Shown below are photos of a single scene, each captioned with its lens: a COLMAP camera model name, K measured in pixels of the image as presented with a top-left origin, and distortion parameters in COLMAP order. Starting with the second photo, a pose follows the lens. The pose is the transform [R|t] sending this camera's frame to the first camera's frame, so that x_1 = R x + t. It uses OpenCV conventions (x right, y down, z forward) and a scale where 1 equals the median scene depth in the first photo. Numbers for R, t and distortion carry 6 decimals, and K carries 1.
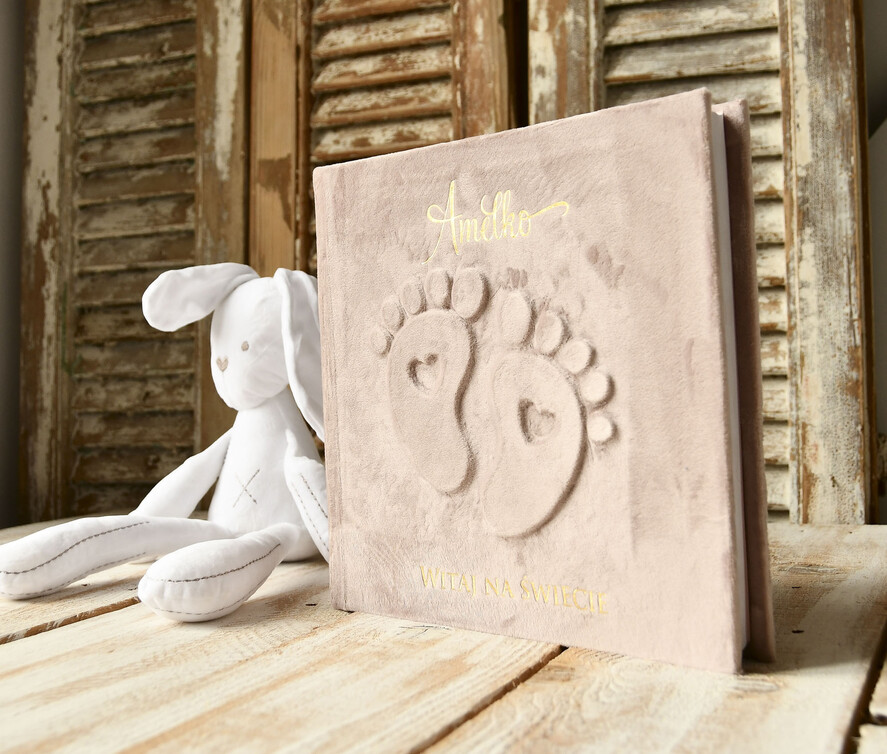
lens RADIAL K [[1245.0, 0, 454.5], [0, 1245.0, 319.5], [0, 0, 1]] dist [-0.033397, 0.000000]
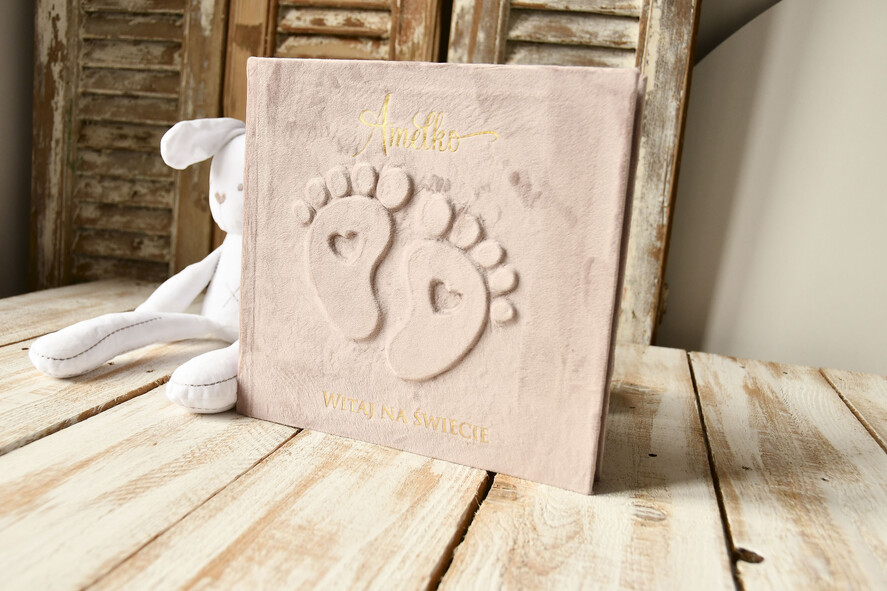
lens RADIAL K [[818.9, 0, 444.4], [0, 818.9, 298.9], [0, 0, 1]] dist [-0.020474, 0.000000]
pose [[0.979627, 0.081843, 0.183392, -0.086303], [-0.118362, 0.973025, 0.198021, -0.048684], [-0.162238, -0.215693, 0.962889, 0.093270]]
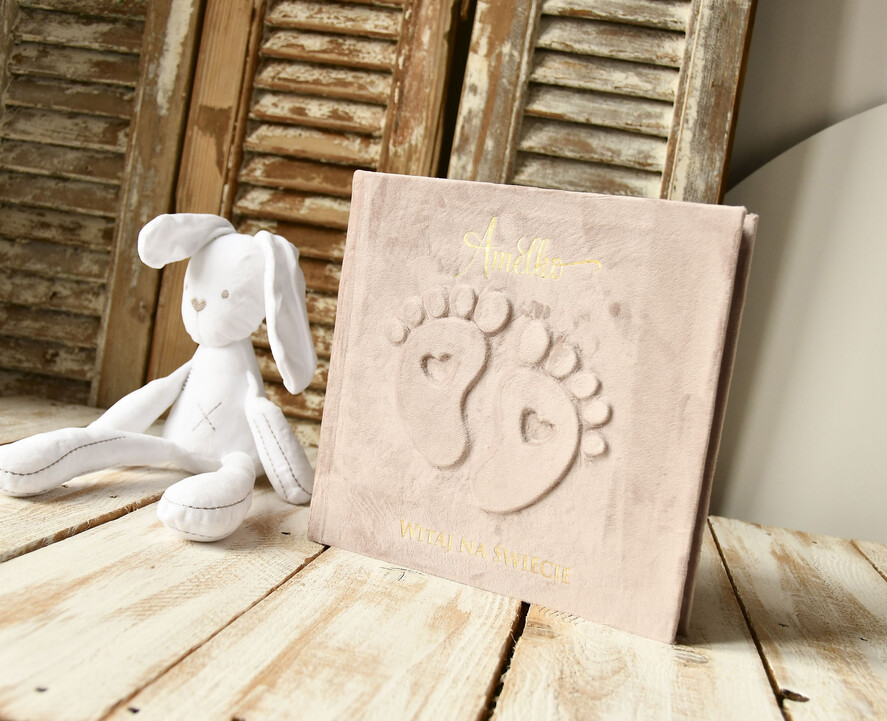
lens RADIAL K [[1073.1, 0, 476.5], [0, 1073.1, 388.0], [0, 0, 1]] dist [-0.011206, 0.000000]
pose [[0.947848, 0.152614, 0.279807, -0.170990], [-0.188780, 0.976165, 0.107066, -0.035077], [-0.256798, -0.154305, 0.954067, -0.006186]]
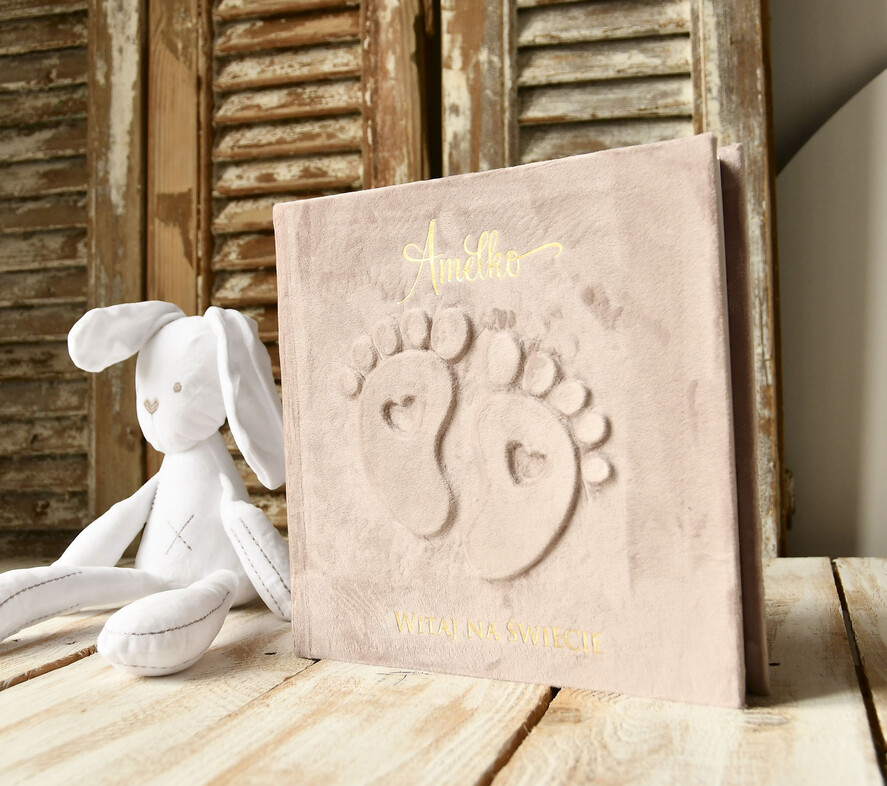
lens RADIAL K [[1242.0, 0, 453.0], [0, 1242.0, 368.6], [0, 0, 1]] dist [-0.029093, 0.000000]
pose [[0.989685, -0.001674, 0.143249, -0.076433], [0.000350, 0.999957, 0.009273, -0.001637], [-0.143258, -0.009127, 0.989643, 0.014537]]
